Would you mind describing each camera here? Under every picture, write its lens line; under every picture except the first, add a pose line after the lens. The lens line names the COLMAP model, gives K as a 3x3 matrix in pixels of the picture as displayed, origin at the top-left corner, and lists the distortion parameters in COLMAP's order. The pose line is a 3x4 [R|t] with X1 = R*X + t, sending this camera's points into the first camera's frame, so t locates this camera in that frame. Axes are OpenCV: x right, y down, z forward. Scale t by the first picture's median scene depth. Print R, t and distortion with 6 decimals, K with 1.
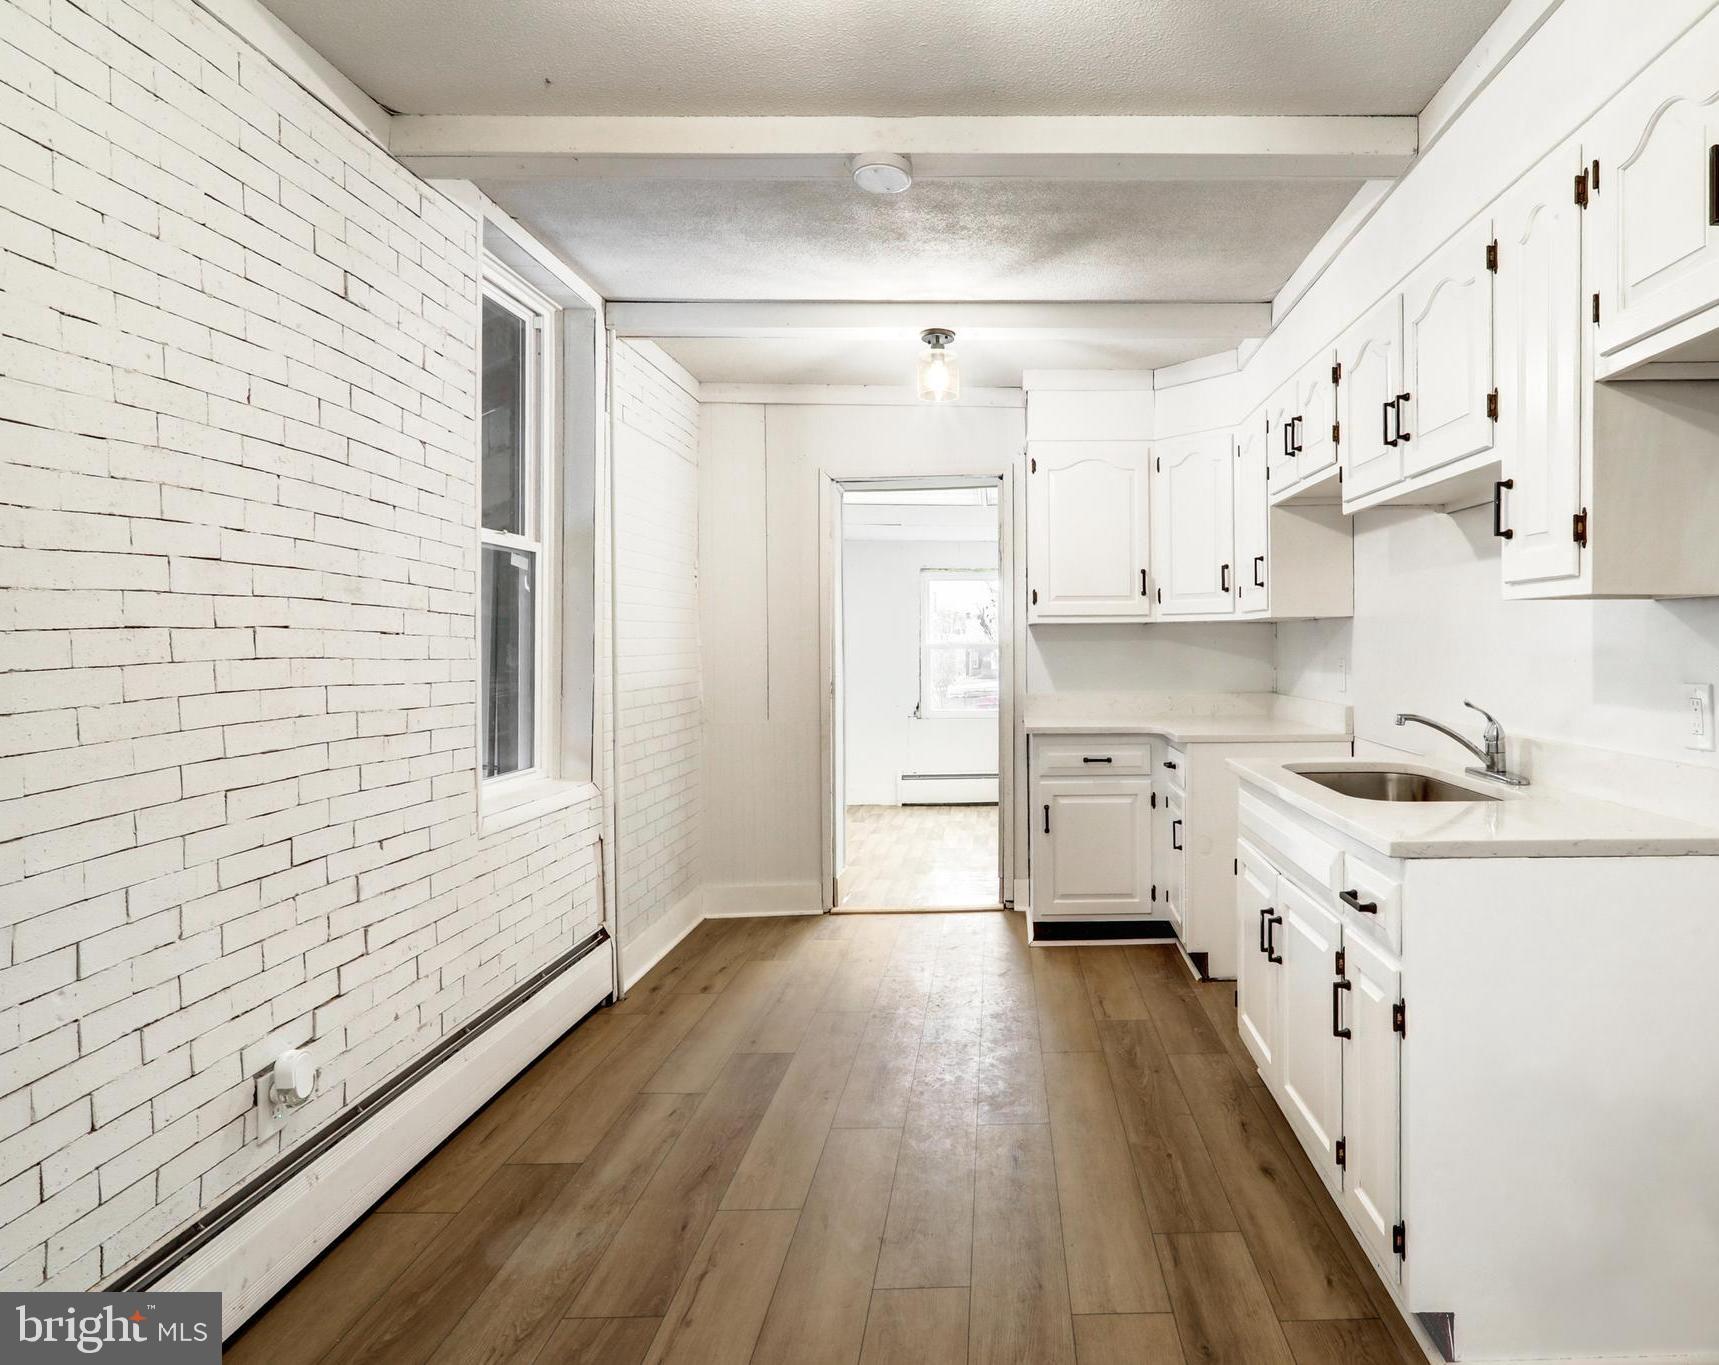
lens RADIAL K [[1008.3, 0, 1014.4], [0, 1008.3, 654.7], [0, 0, 1]] dist [-0.001393, 0.000630]
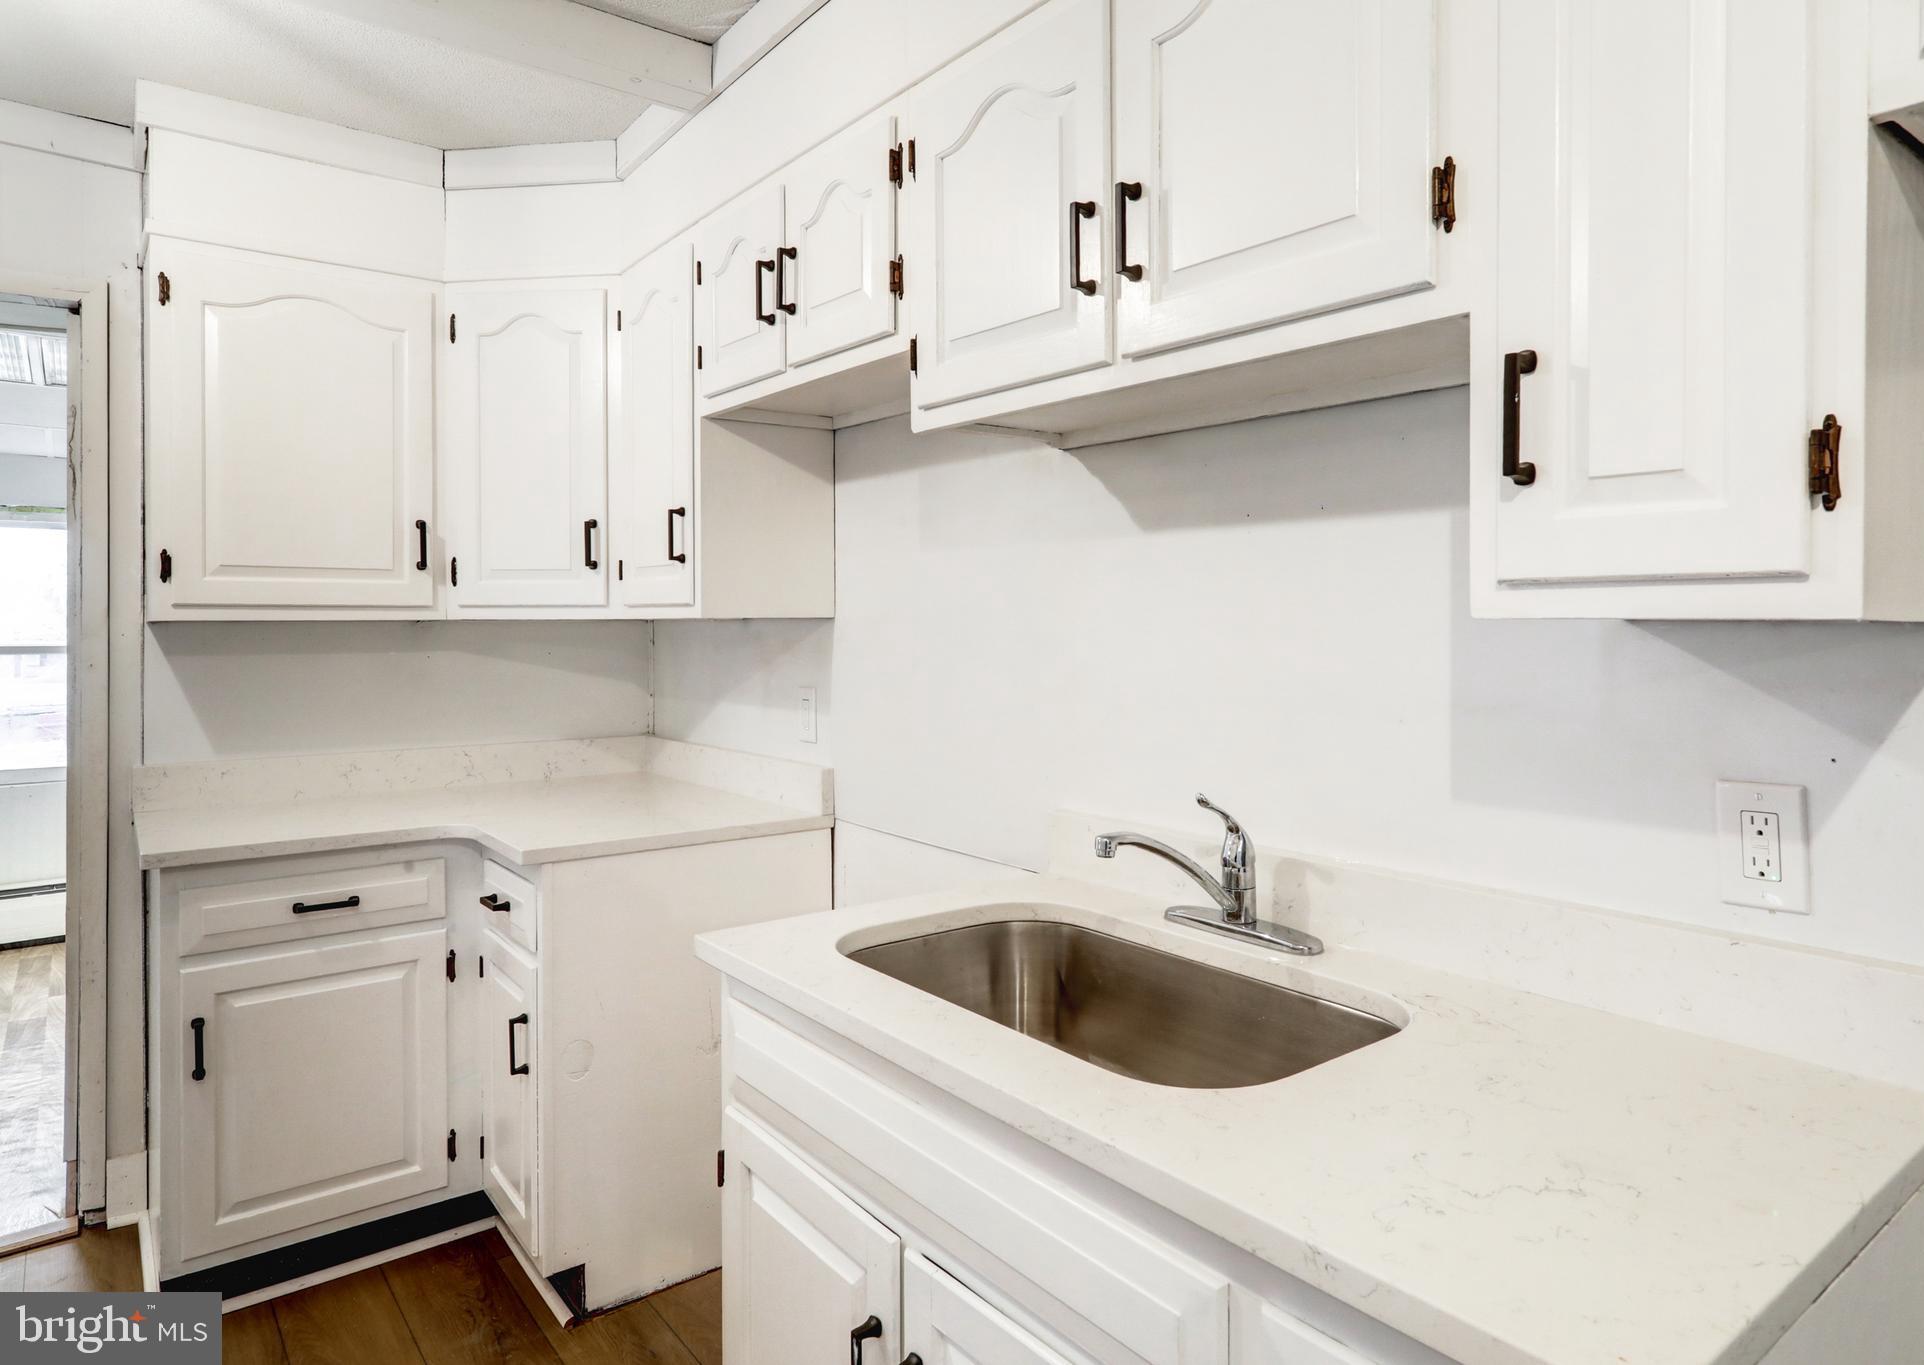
lens RADIAL K [[1151.8, 0, 1029.2], [0, 1151.8, 625.1], [0, 0, 1]] dist [-0.002441, 0.001643]
pose [[0.781549, 0.003354, 0.623835, 0.000304], [0.004922, 0.999921, -0.011542, -0.025015], [-0.623825, 0.012091, 0.781471, 0.388544]]
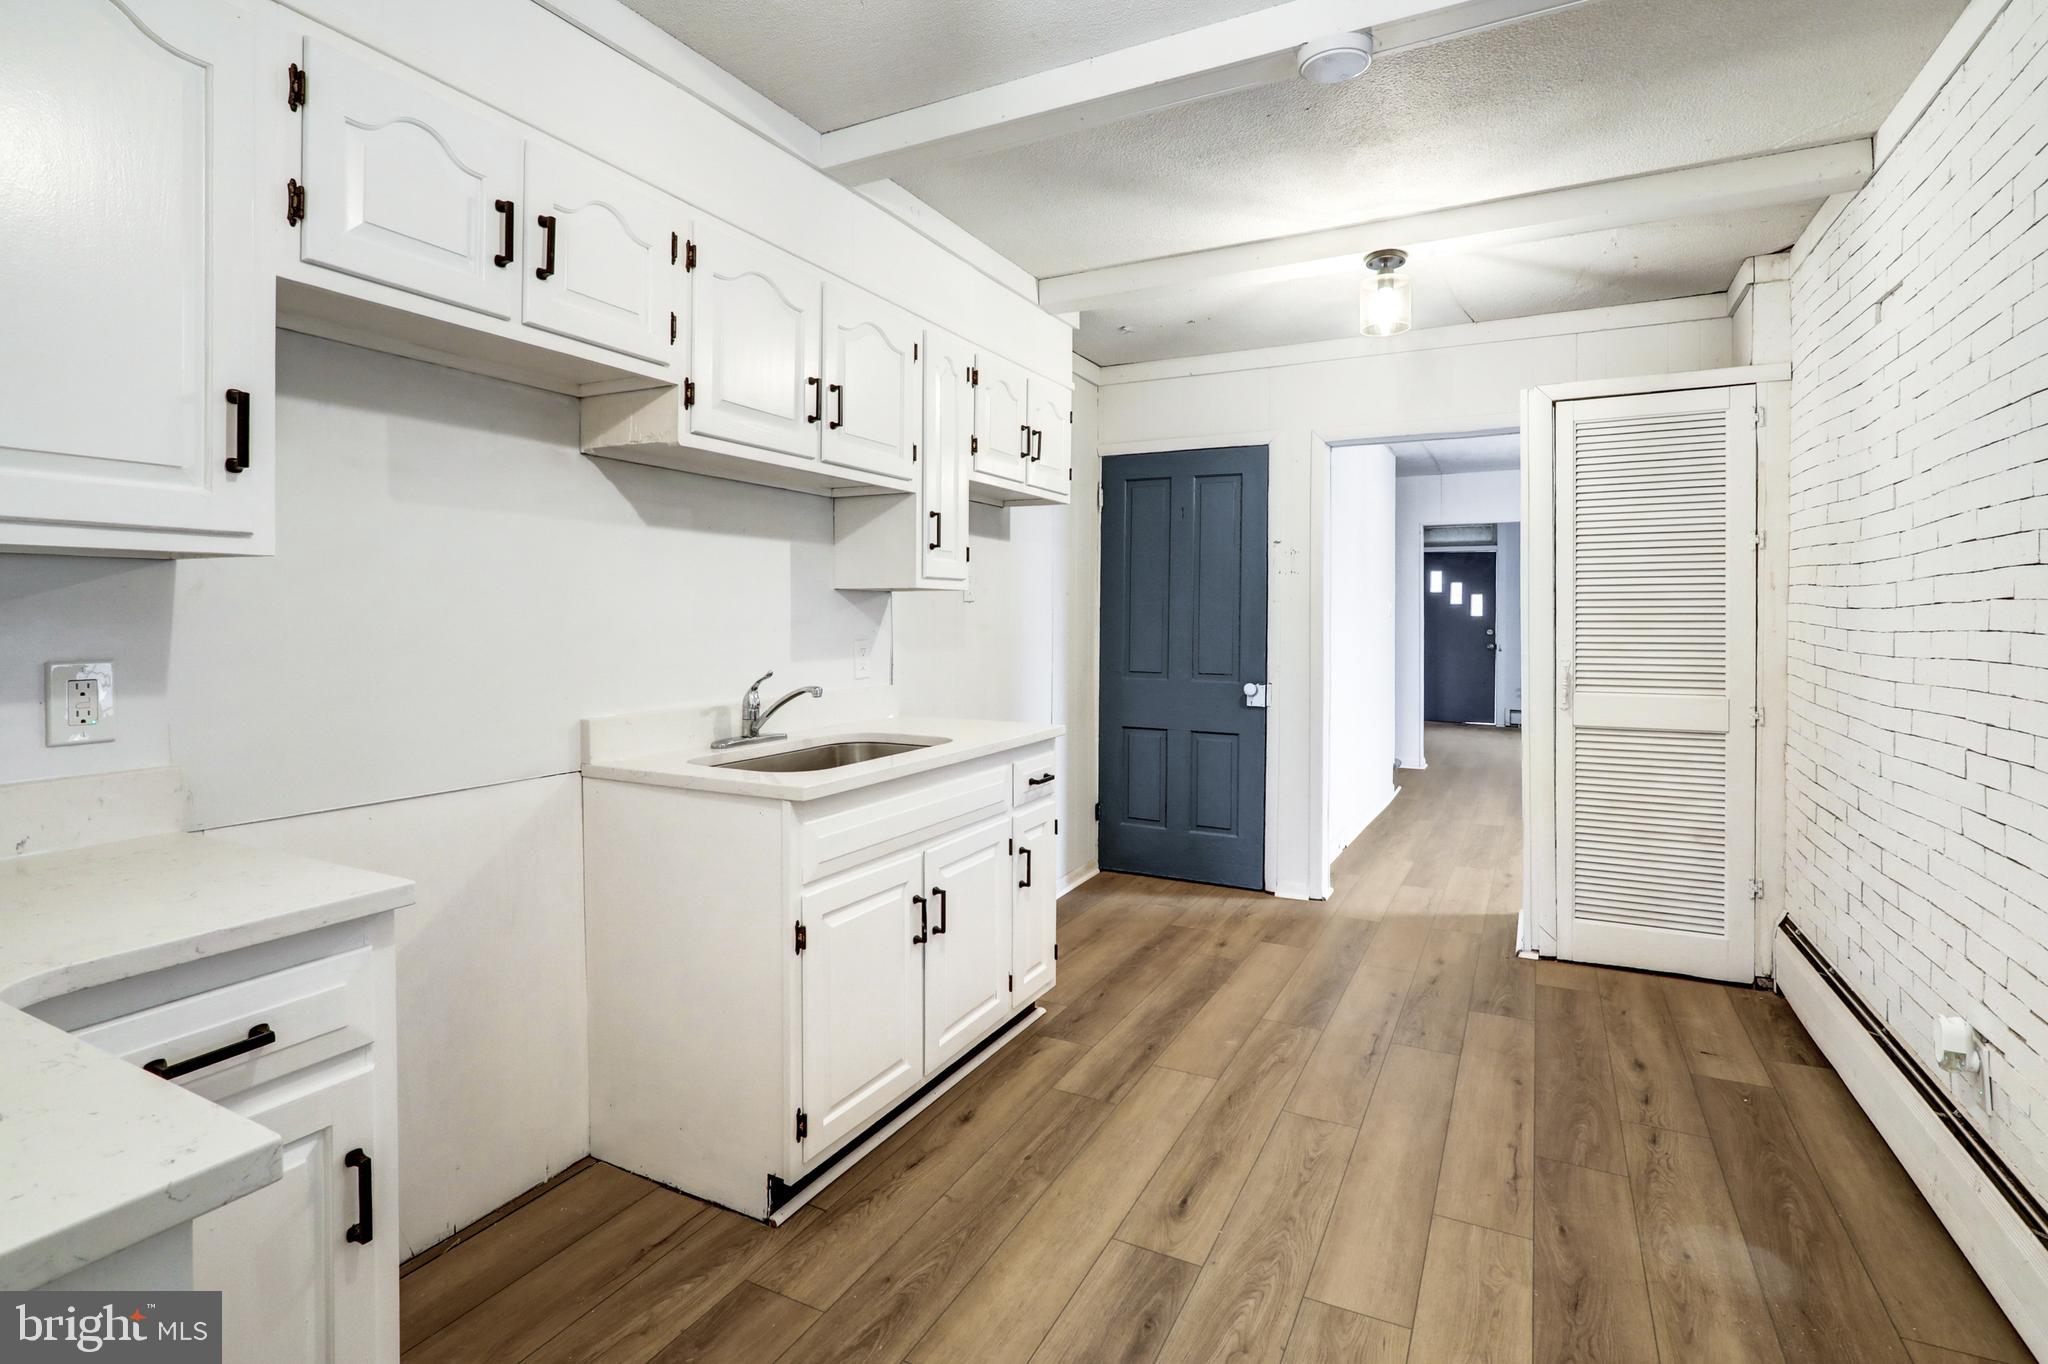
lens RADIAL K [[988.2, 0, 1032.5], [0, 988.2, 612.9], [0, 0, 1]] dist [0.000073, 0.000026]
pose [[-0.882163, 0.003014, 0.470935, -0.190915], [0.009419, 0.999892, 0.011245, -0.016929], [-0.470850, 0.014355, -0.882096, 1.195321]]
